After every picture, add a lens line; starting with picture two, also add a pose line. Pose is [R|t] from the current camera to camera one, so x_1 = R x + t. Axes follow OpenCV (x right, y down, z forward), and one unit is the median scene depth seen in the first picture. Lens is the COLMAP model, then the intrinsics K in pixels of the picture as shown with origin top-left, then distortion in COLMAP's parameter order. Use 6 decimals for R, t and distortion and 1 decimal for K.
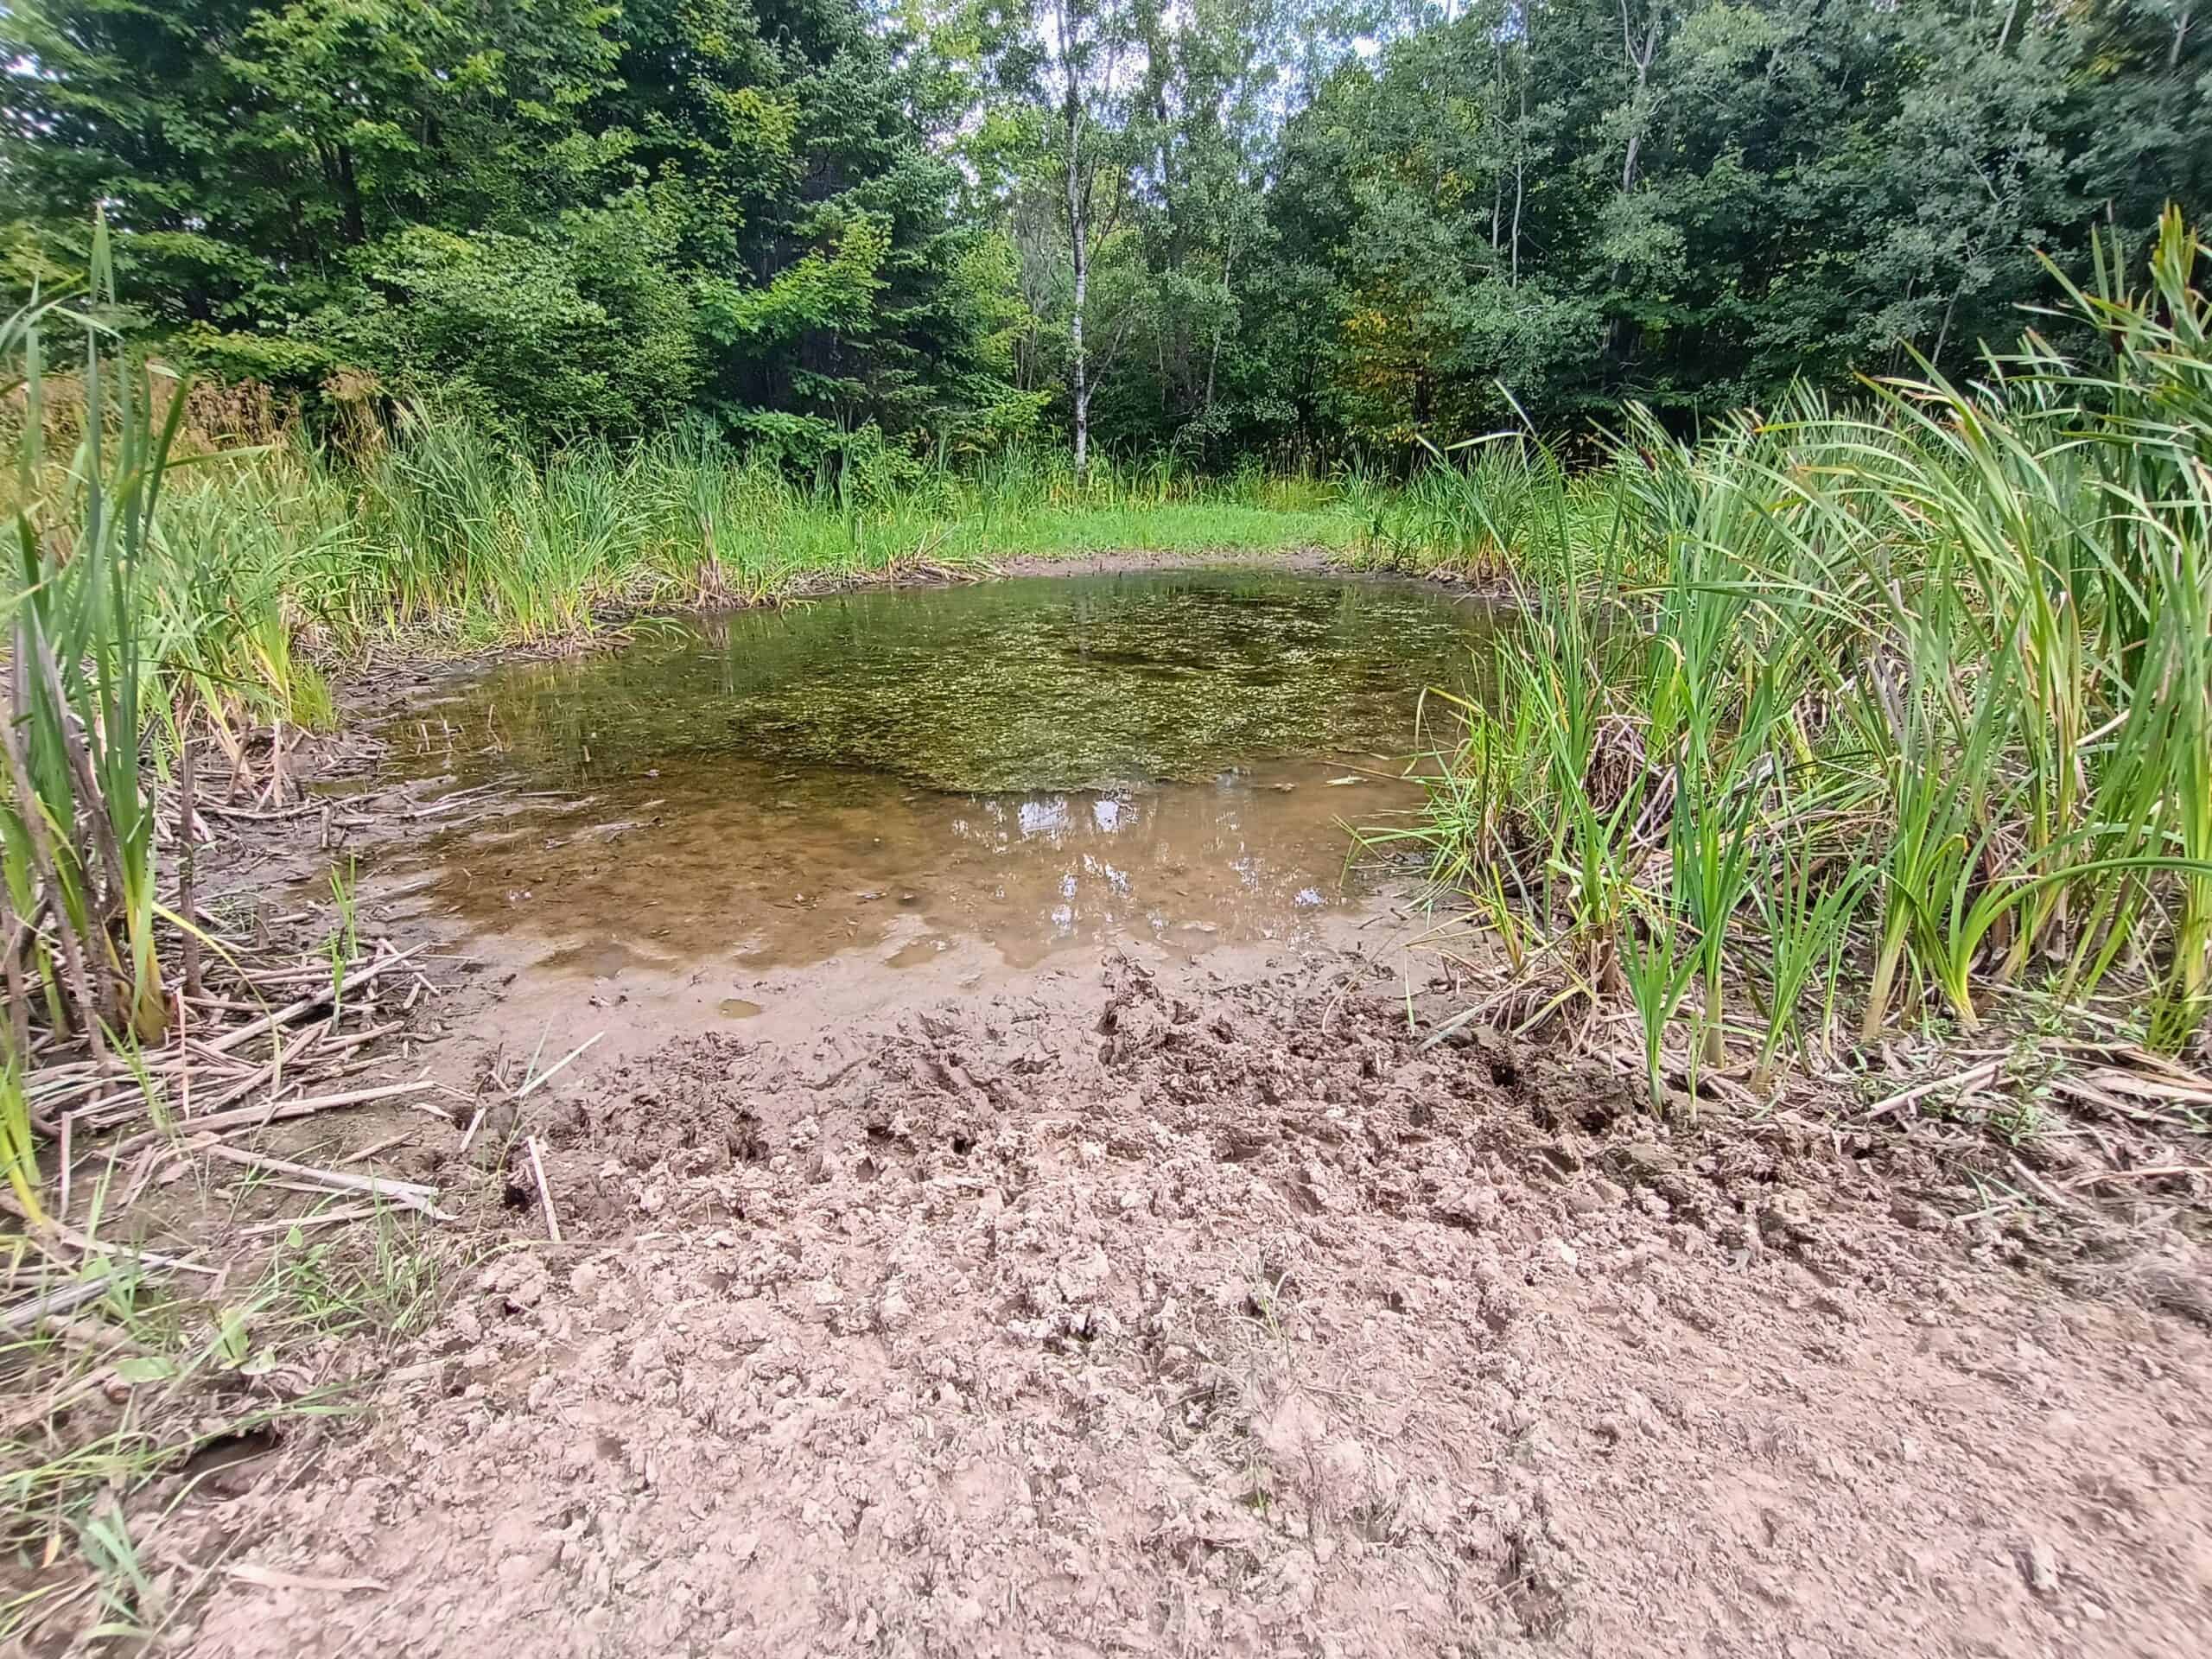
lens RADIAL K [[909.8, 0, 1117.1], [0, 909.8, 839.5], [0, 0, 1]] dist [-0.002424, -0.000309]
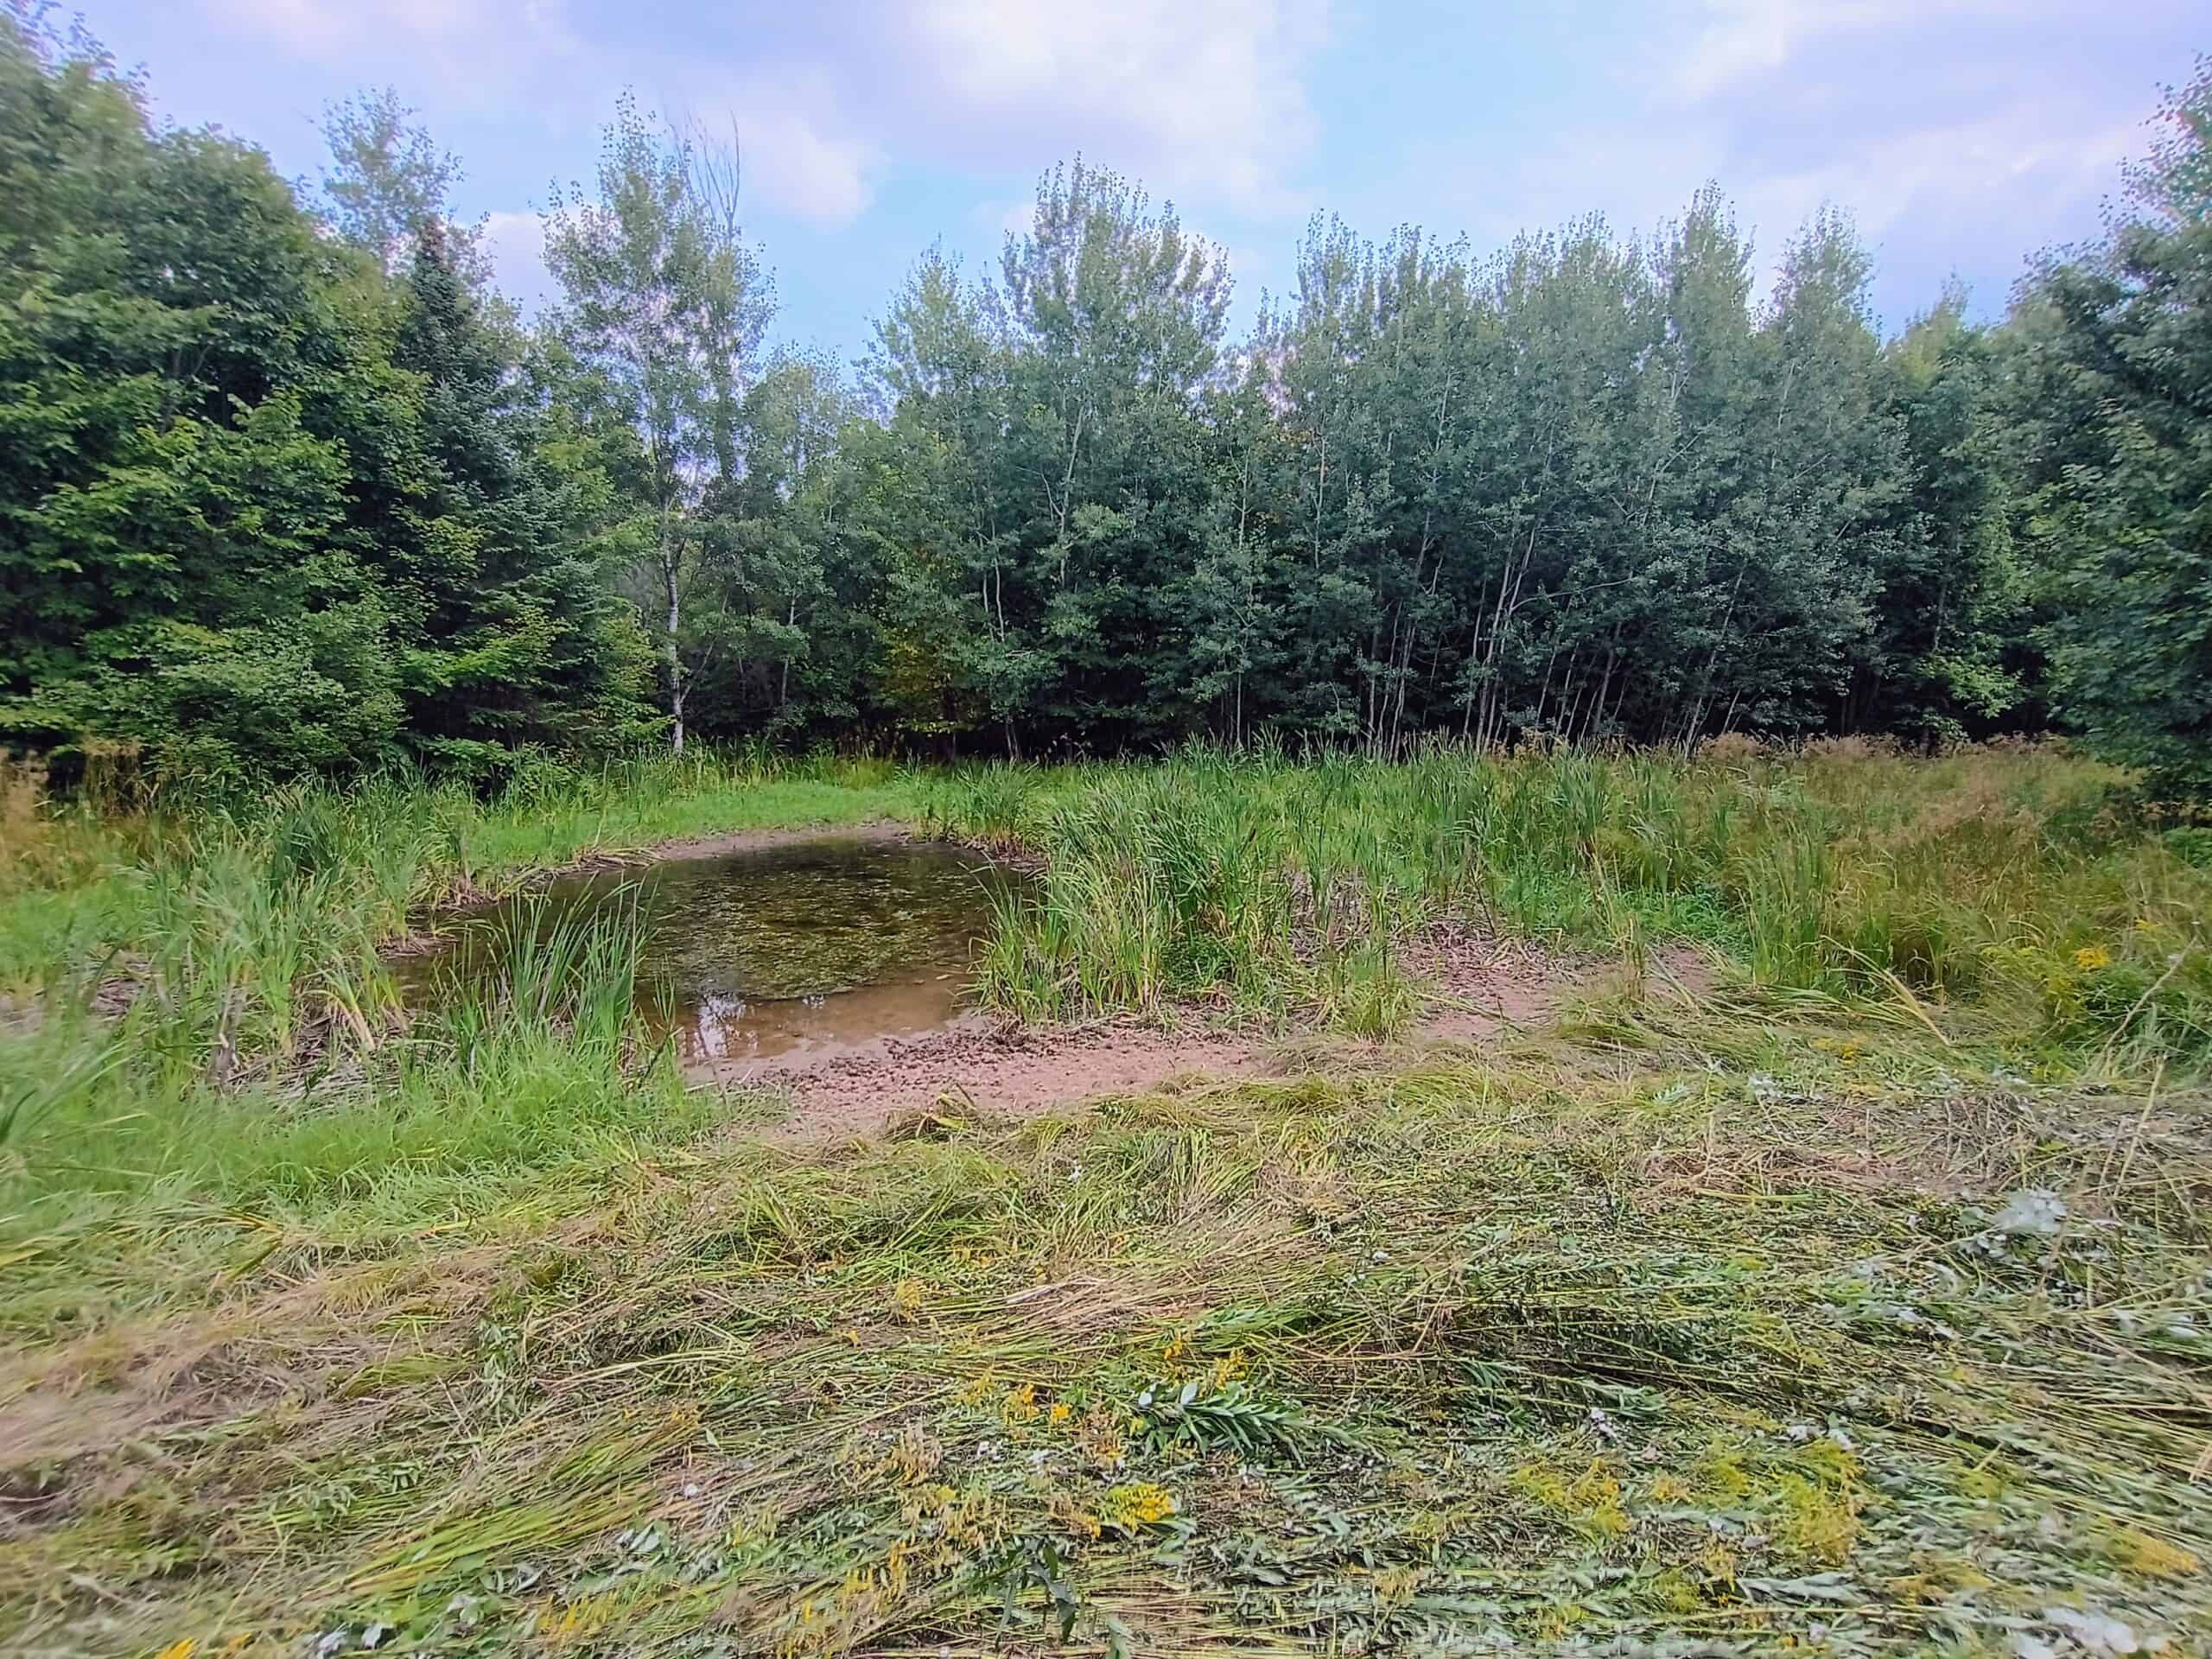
lens RADIAL K [[909.8, 0, 1117.1], [0, 909.8, 839.5], [0, 0, 1]] dist [-0.002424, -0.000309]
pose [[0.886266, -0.035975, 0.461777, -0.123920], [0.142233, 0.969947, -0.197416, 0.035062], [-0.440797, 0.240643, 0.864748, -0.385645]]
